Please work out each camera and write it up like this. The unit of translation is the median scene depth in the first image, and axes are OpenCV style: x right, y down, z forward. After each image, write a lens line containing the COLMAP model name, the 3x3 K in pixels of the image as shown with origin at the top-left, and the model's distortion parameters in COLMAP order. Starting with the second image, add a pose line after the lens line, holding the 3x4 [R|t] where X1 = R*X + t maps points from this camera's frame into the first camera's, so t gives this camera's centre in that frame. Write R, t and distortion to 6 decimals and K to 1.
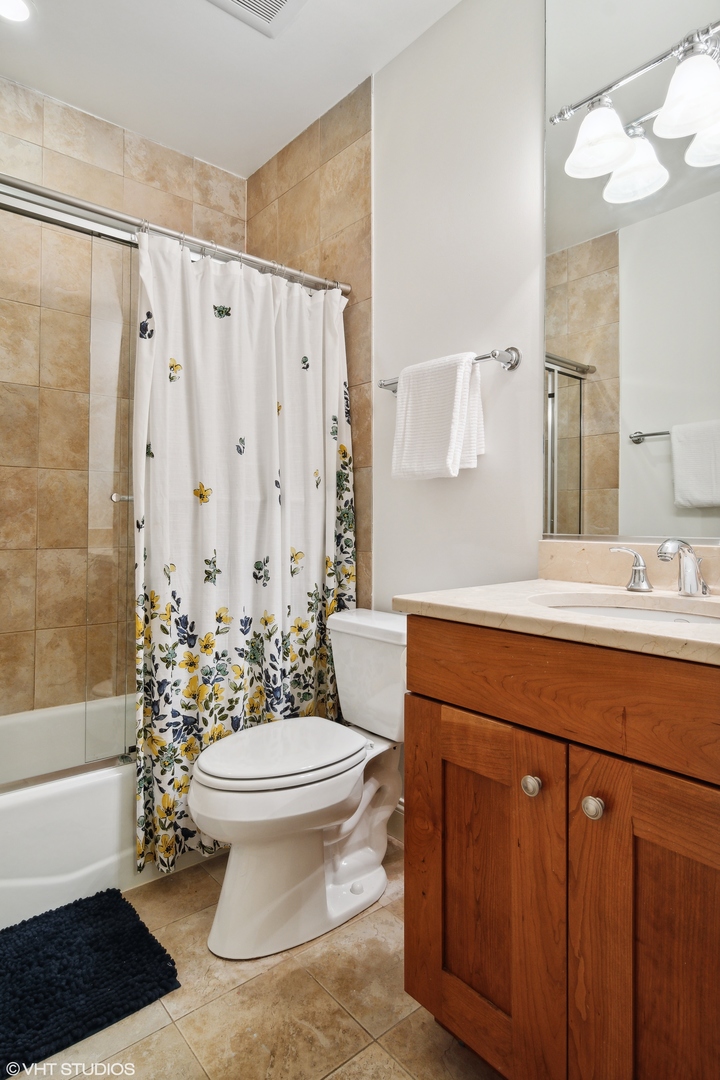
lens RADIAL K [[590.3, 0, 347.5], [0, 590.3, 520.0], [0, 0, 1]] dist [-0.000481, 0.001090]
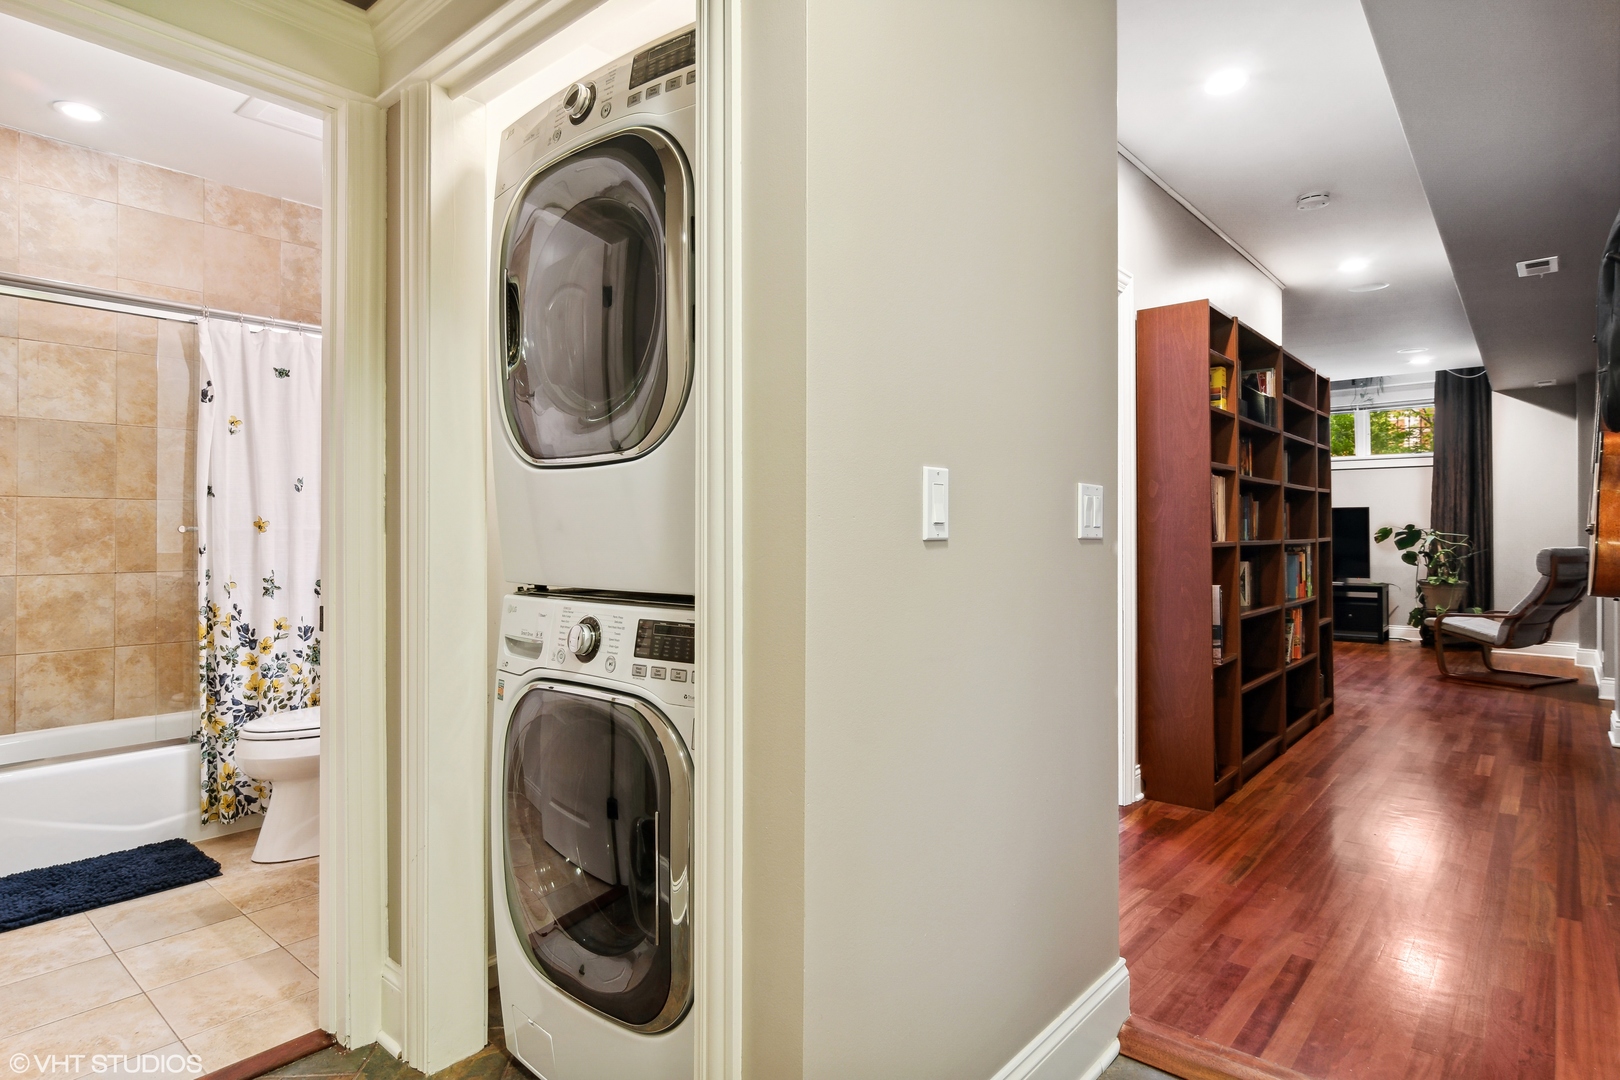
lens RADIAL K [[885.4, 0, 817.1], [0, 885.4, 533.3], [0, 0, 1]] dist [-0.000481, 0.001090]
pose [[0.986620, -0.008224, 0.162830, 0.570670], [0.007703, 0.999963, 0.003833, -0.024210], [-0.162856, -0.002527, 0.986647, -0.967381]]
